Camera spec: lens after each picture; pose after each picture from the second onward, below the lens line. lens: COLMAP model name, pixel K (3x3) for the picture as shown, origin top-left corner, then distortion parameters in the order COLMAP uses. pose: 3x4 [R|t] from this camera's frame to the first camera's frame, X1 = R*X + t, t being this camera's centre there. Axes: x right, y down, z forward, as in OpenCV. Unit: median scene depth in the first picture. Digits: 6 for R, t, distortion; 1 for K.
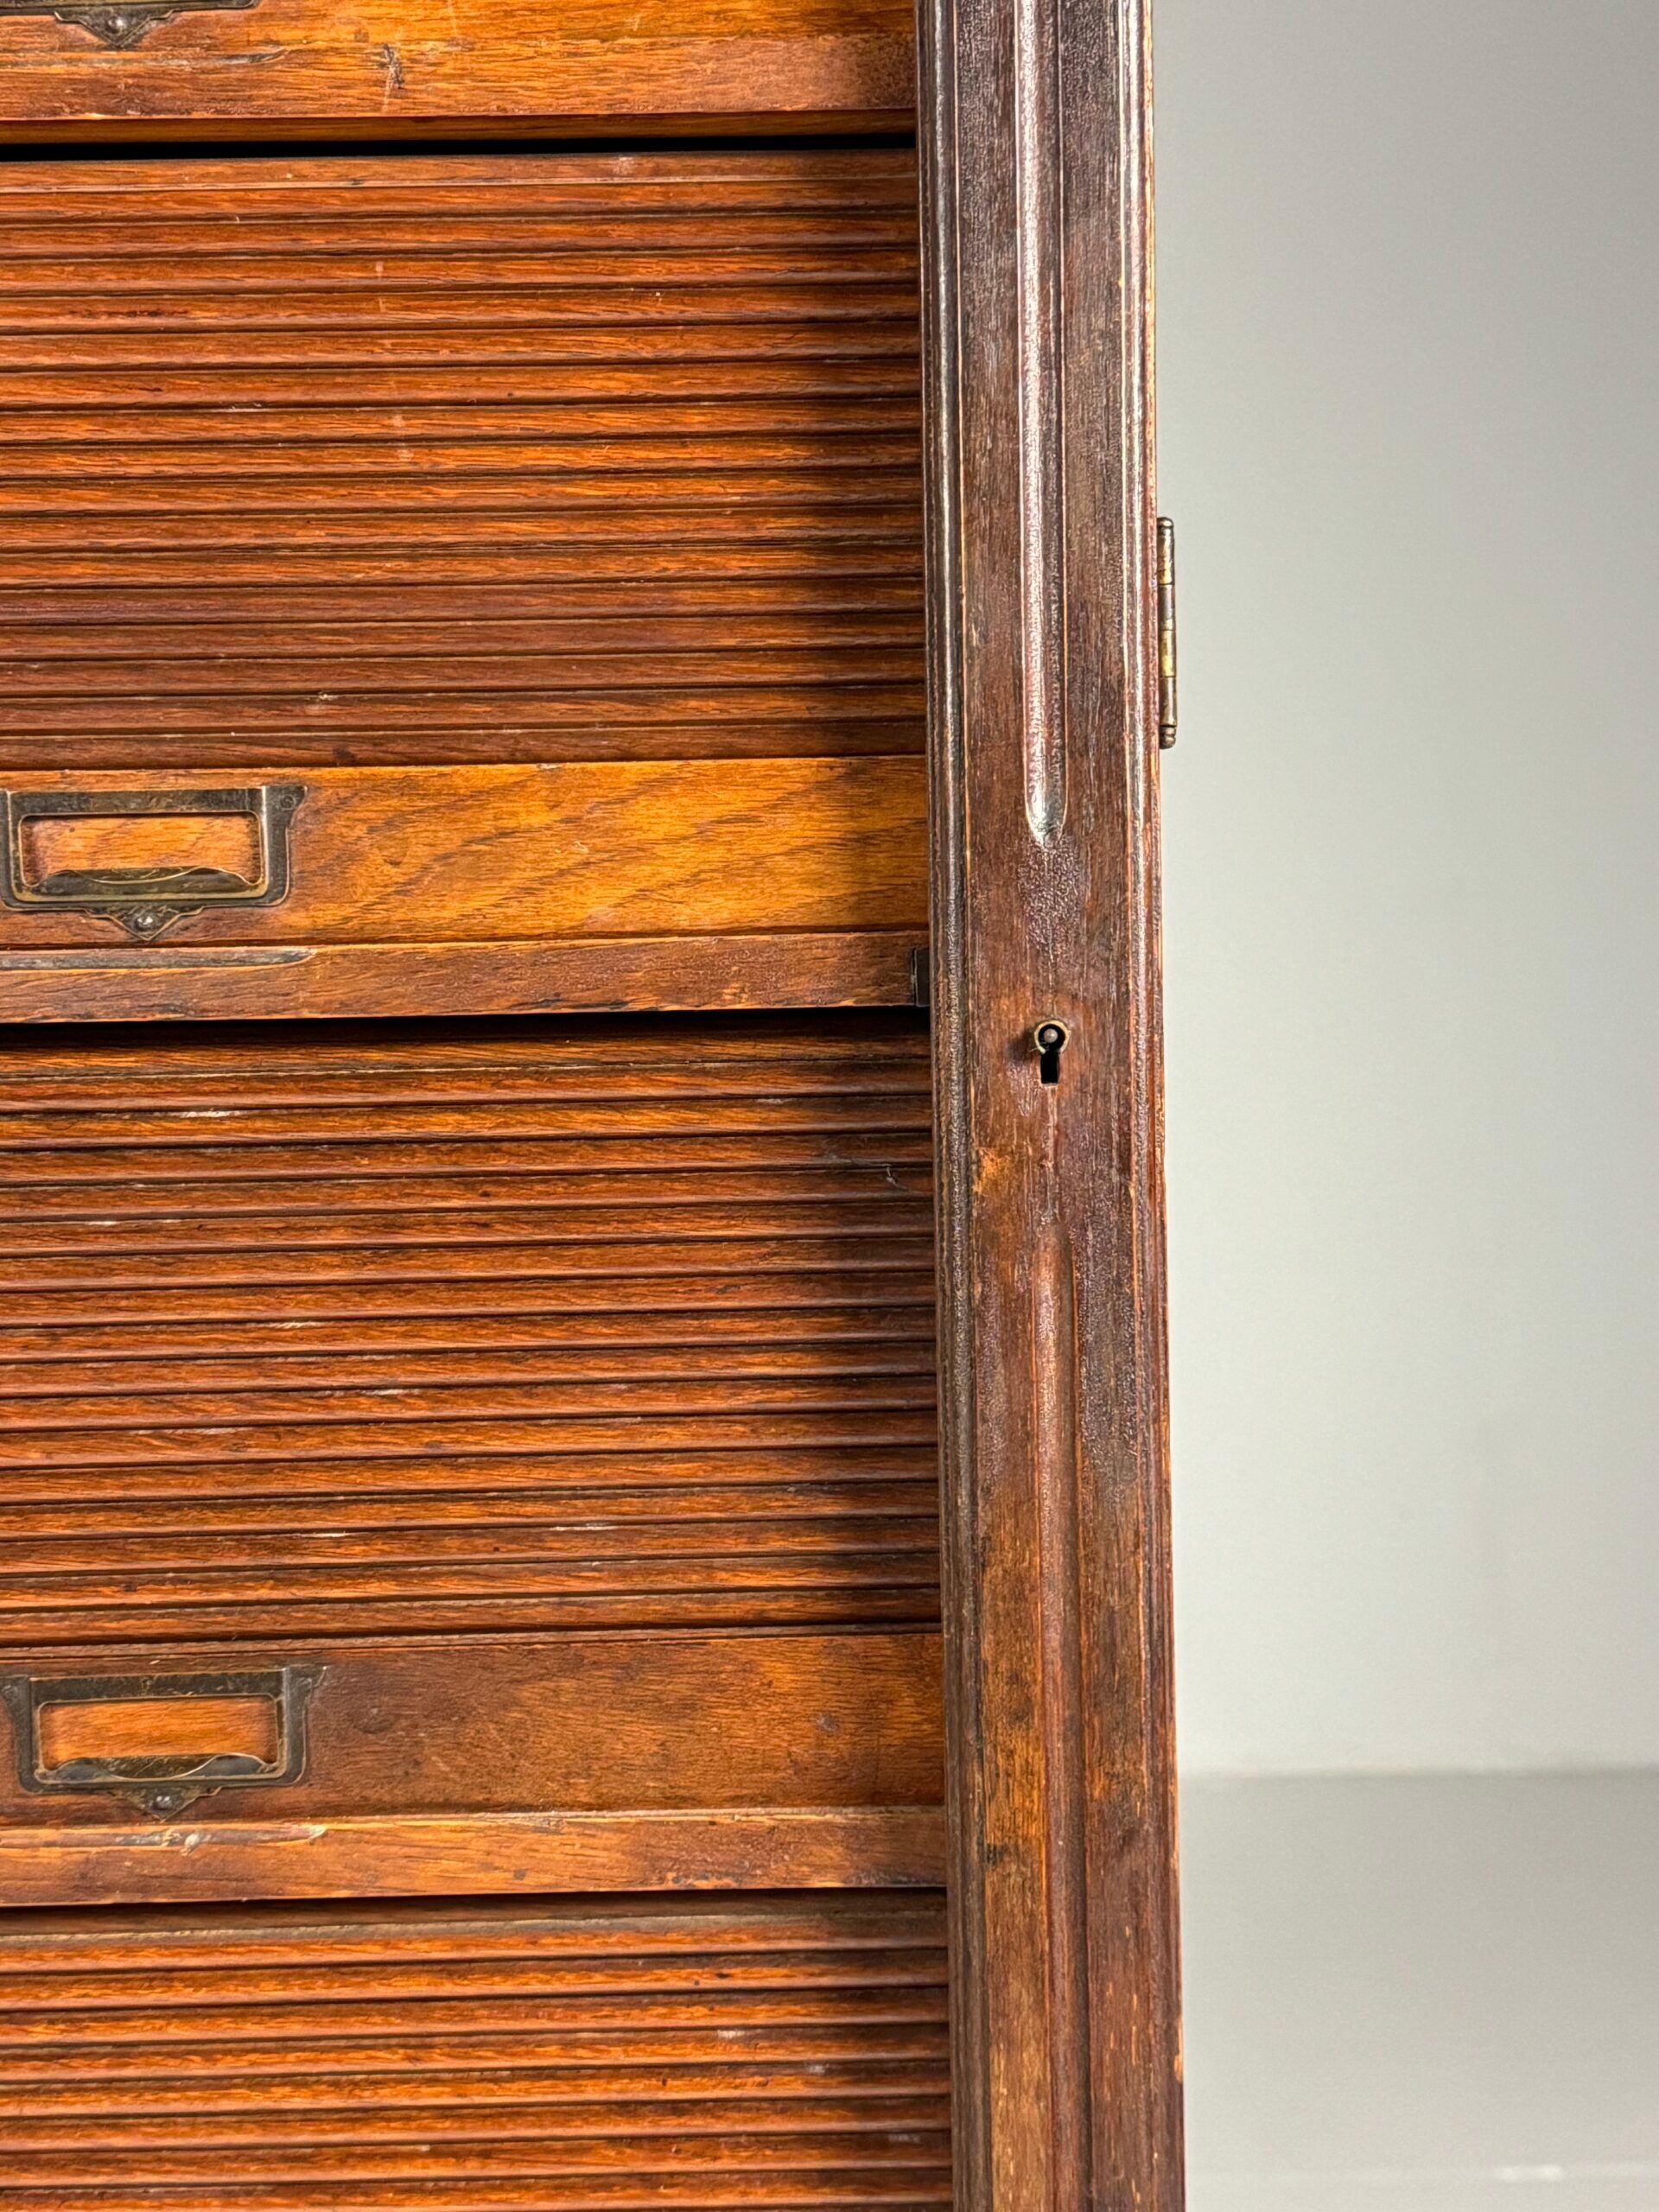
lens RADIAL K [[2908.9, 0, 820.8], [0, 2908.9, 1081.8], [0, 0, 1]] dist [0.122837, 0.000000]
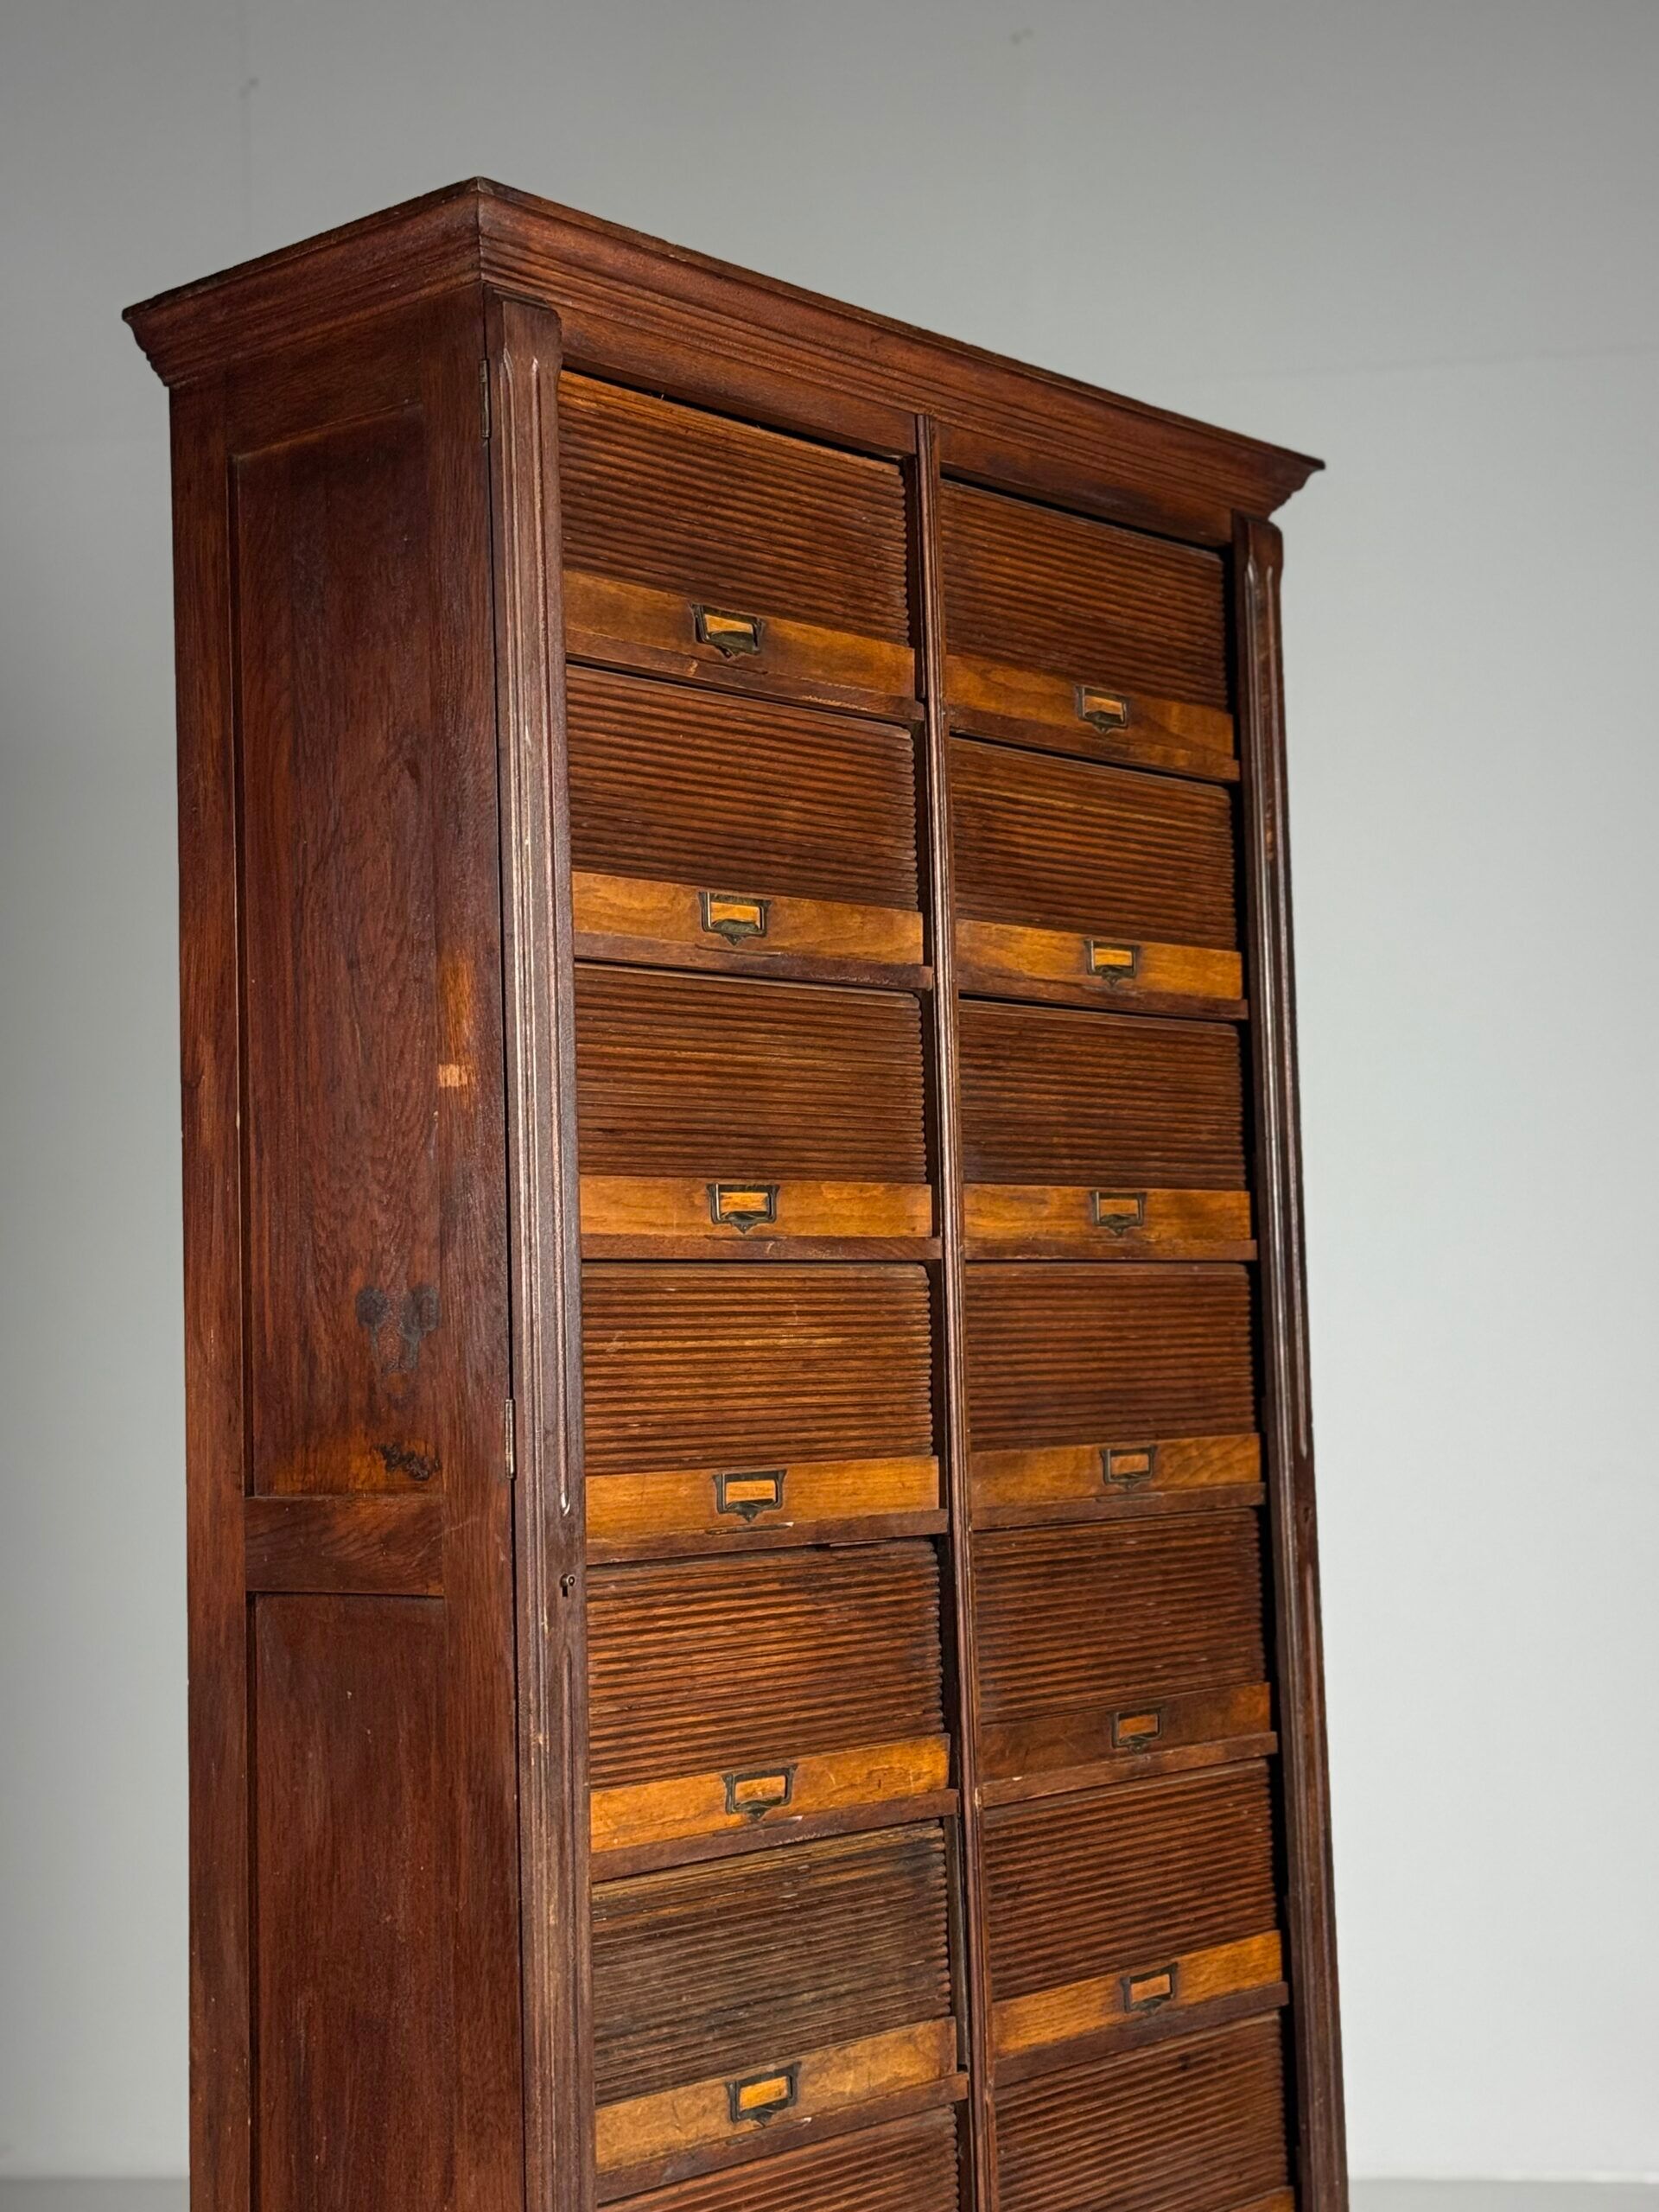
lens RADIAL K [[3398.3, 0, 813.0], [0, 3398.3, 1113.4], [0, 0, 1]] dist [0.125643, 0.000000]
pose [[0.662823, 0.053140, 0.746888, -3.462459], [0.033753, 0.994344, -0.100701, -0.099648], [-0.748015, 0.091957, 0.657281, -1.377928]]
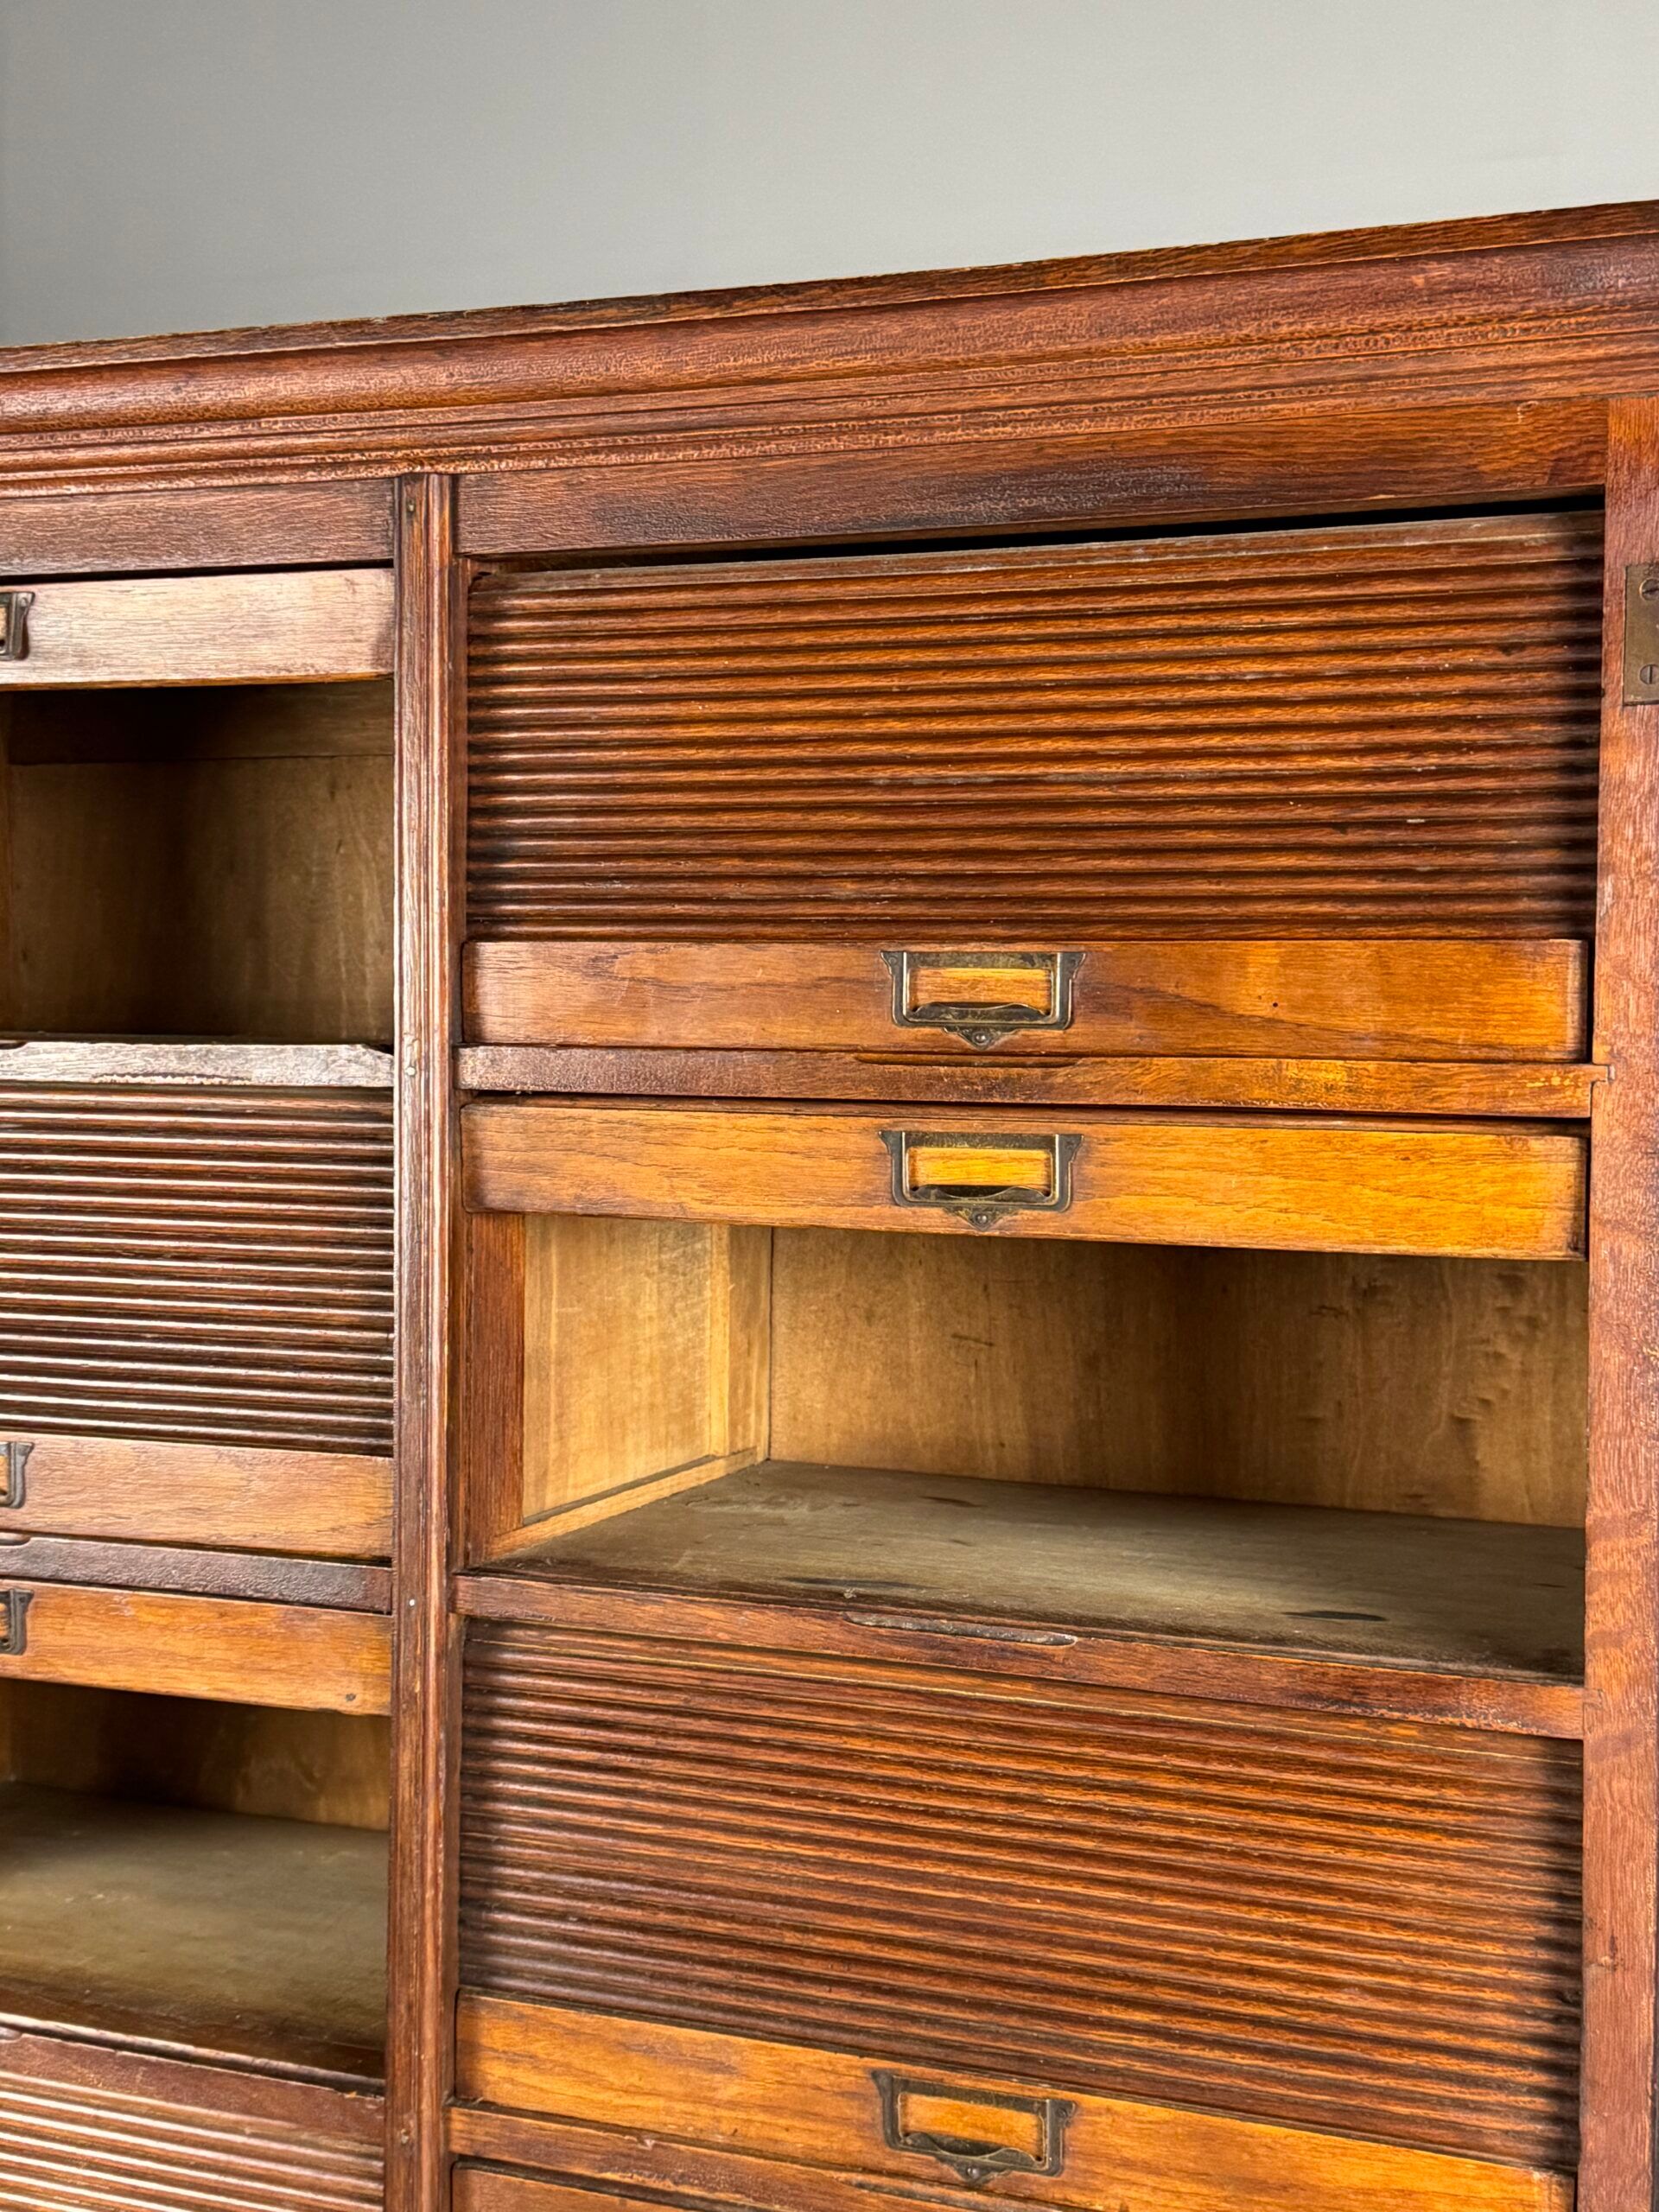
lens RADIAL K [[2908.9, 0, 785.2], [0, 2908.9, 1112.8], [0, 0, 1]] dist [0.122837, 0.000000]
pose [[0.920798, 0.043825, -0.387570, 0.248321], [-0.040821, 0.999039, 0.015985, -0.926782], [0.387898, 0.001102, 0.921702, -0.472121]]
